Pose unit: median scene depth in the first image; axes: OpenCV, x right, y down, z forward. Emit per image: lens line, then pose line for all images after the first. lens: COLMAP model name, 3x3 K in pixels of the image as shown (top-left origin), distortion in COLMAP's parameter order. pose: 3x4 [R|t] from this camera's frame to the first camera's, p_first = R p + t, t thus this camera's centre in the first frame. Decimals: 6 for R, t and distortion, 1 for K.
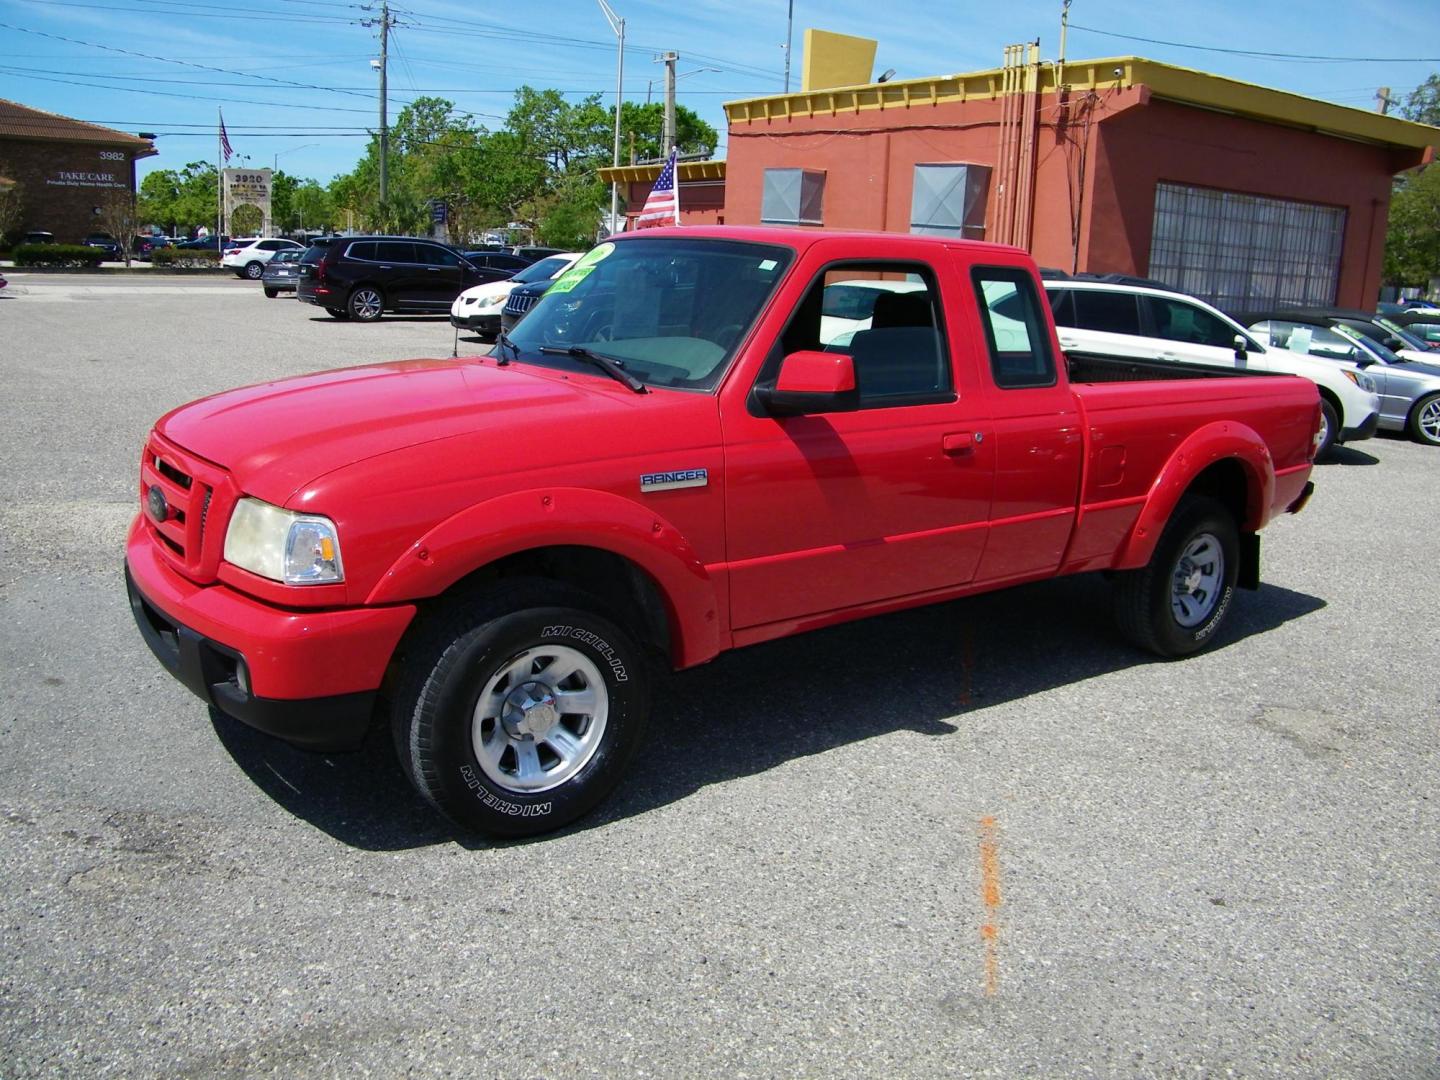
lens RADIAL K [[1216.9, 0, 706.6], [0, 1216.9, 533.9], [0, 0, 1]] dist [-0.183606, 0.153776]
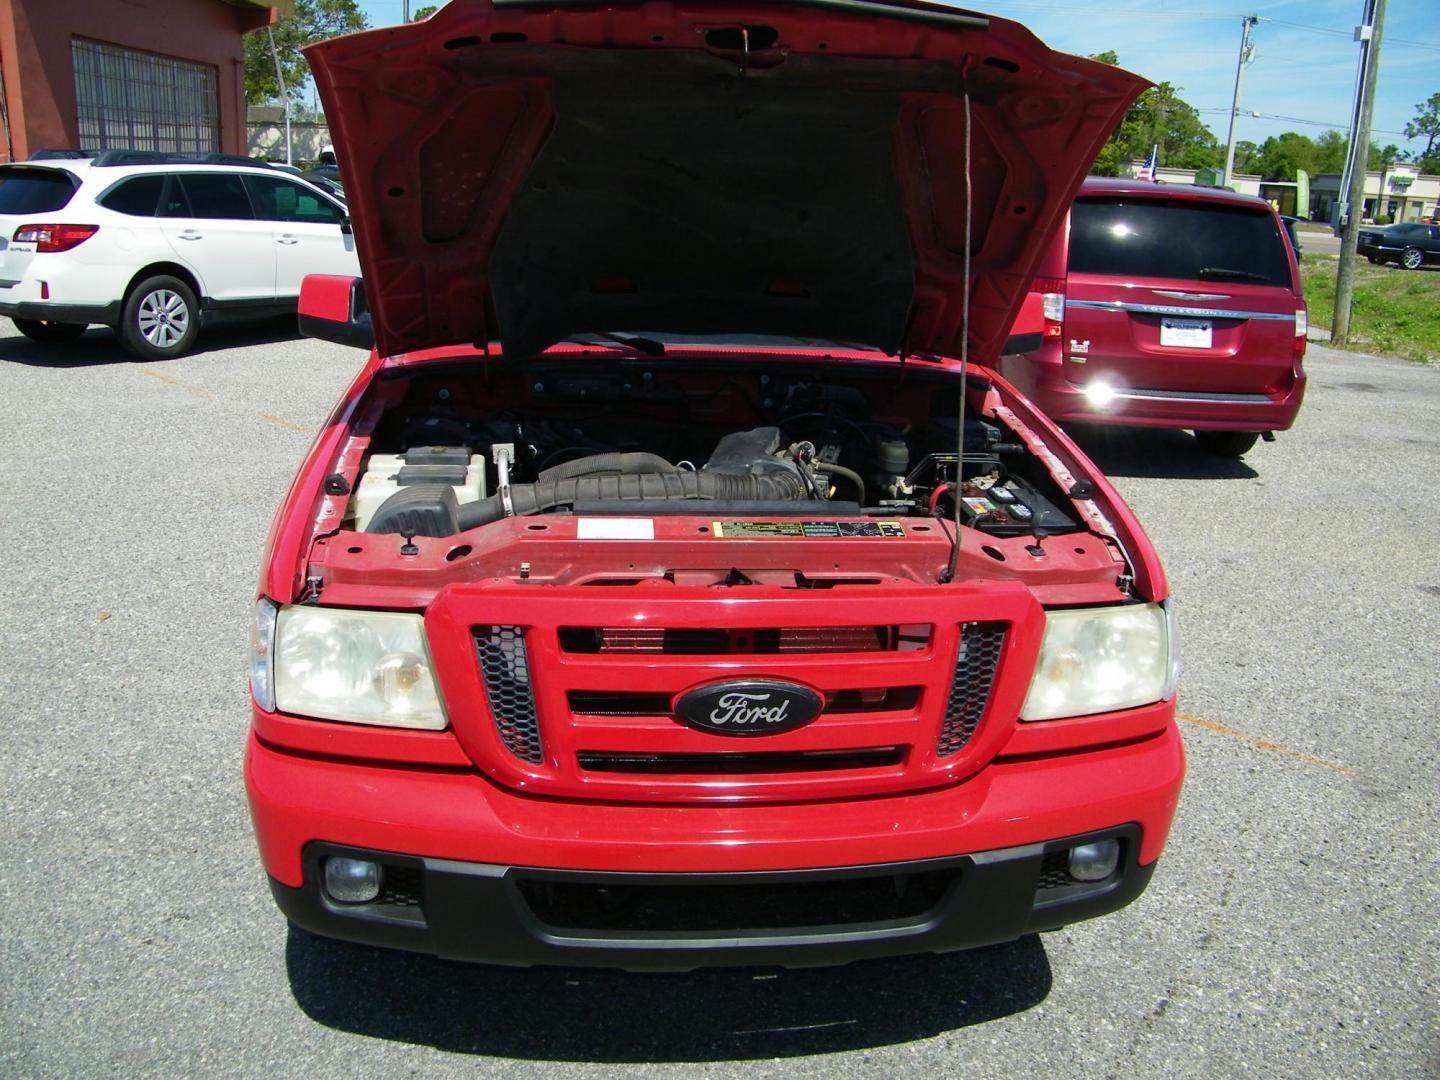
lens RADIAL K [[1216.9, 0, 724.2], [0, 1216.9, 525.9], [0, 0, 1]] dist [-0.183606, 0.153776]
pose [[0.509879, -0.269632, 0.816898, -0.260634], [0.174811, 0.962272, 0.208504, -0.064204], [-0.842297, 0.036491, 0.537777, 0.207205]]
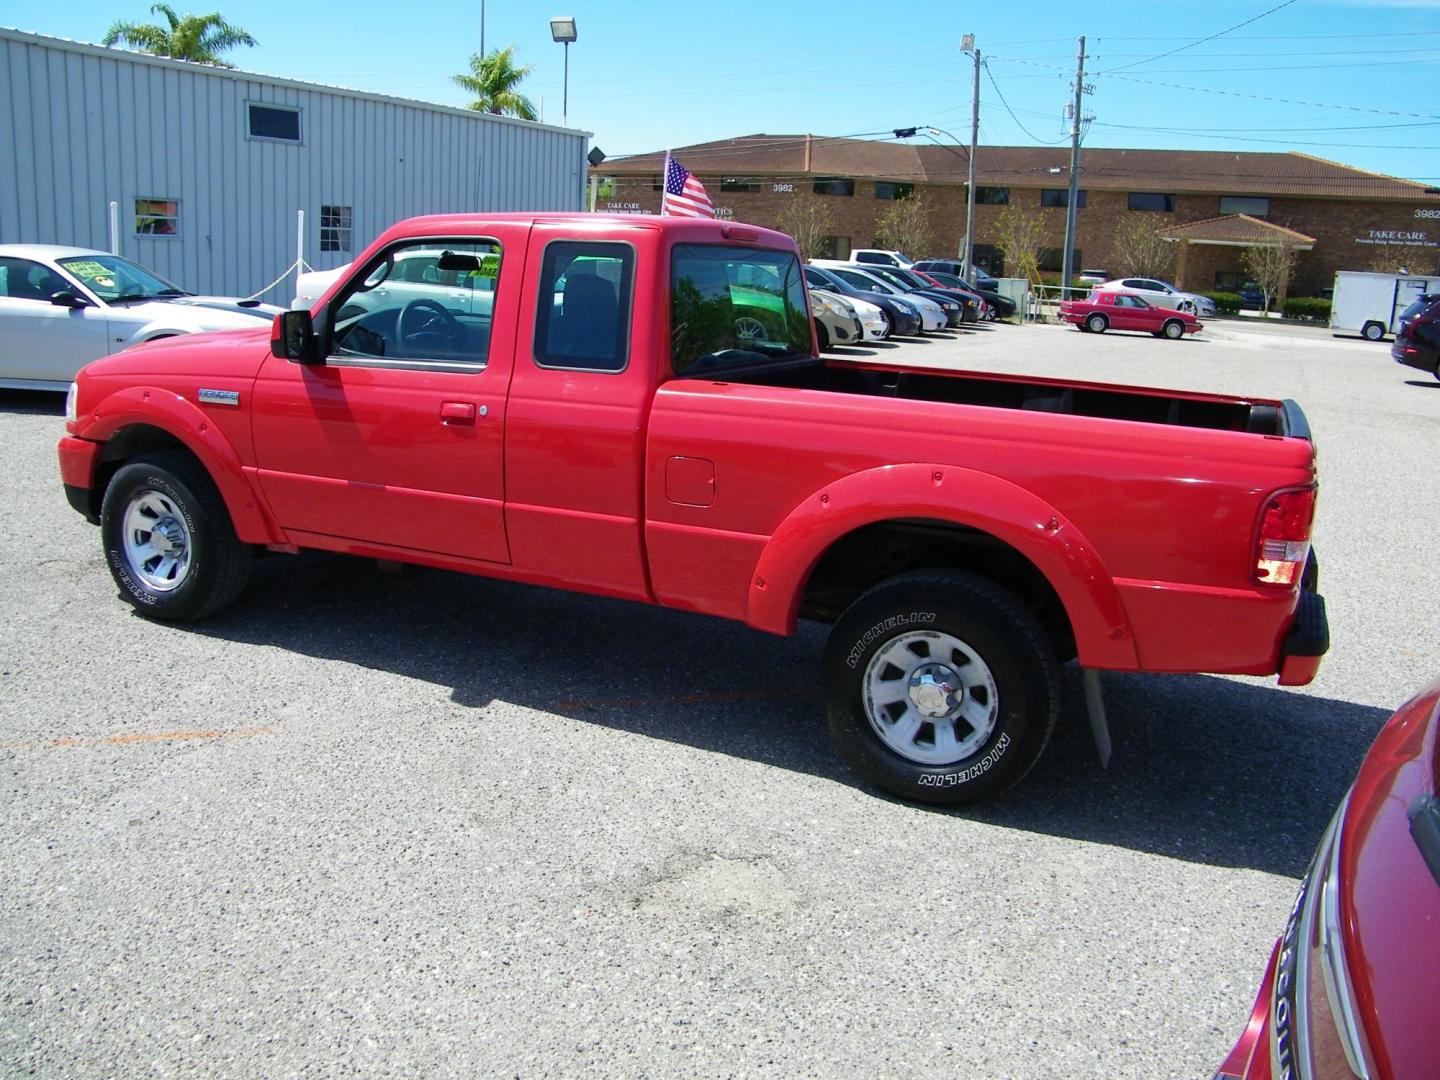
lens RADIAL K [[1216.9, 0, 711.3], [0, 1216.9, 534.6], [0, 0, 1]] dist [-0.183606, 0.153776]
pose [[0.487723, 0.178589, -0.854536, 0.429813], [-0.221929, 0.972058, 0.076485, -0.035859], [0.844318, 0.152343, 0.513730, 0.241621]]
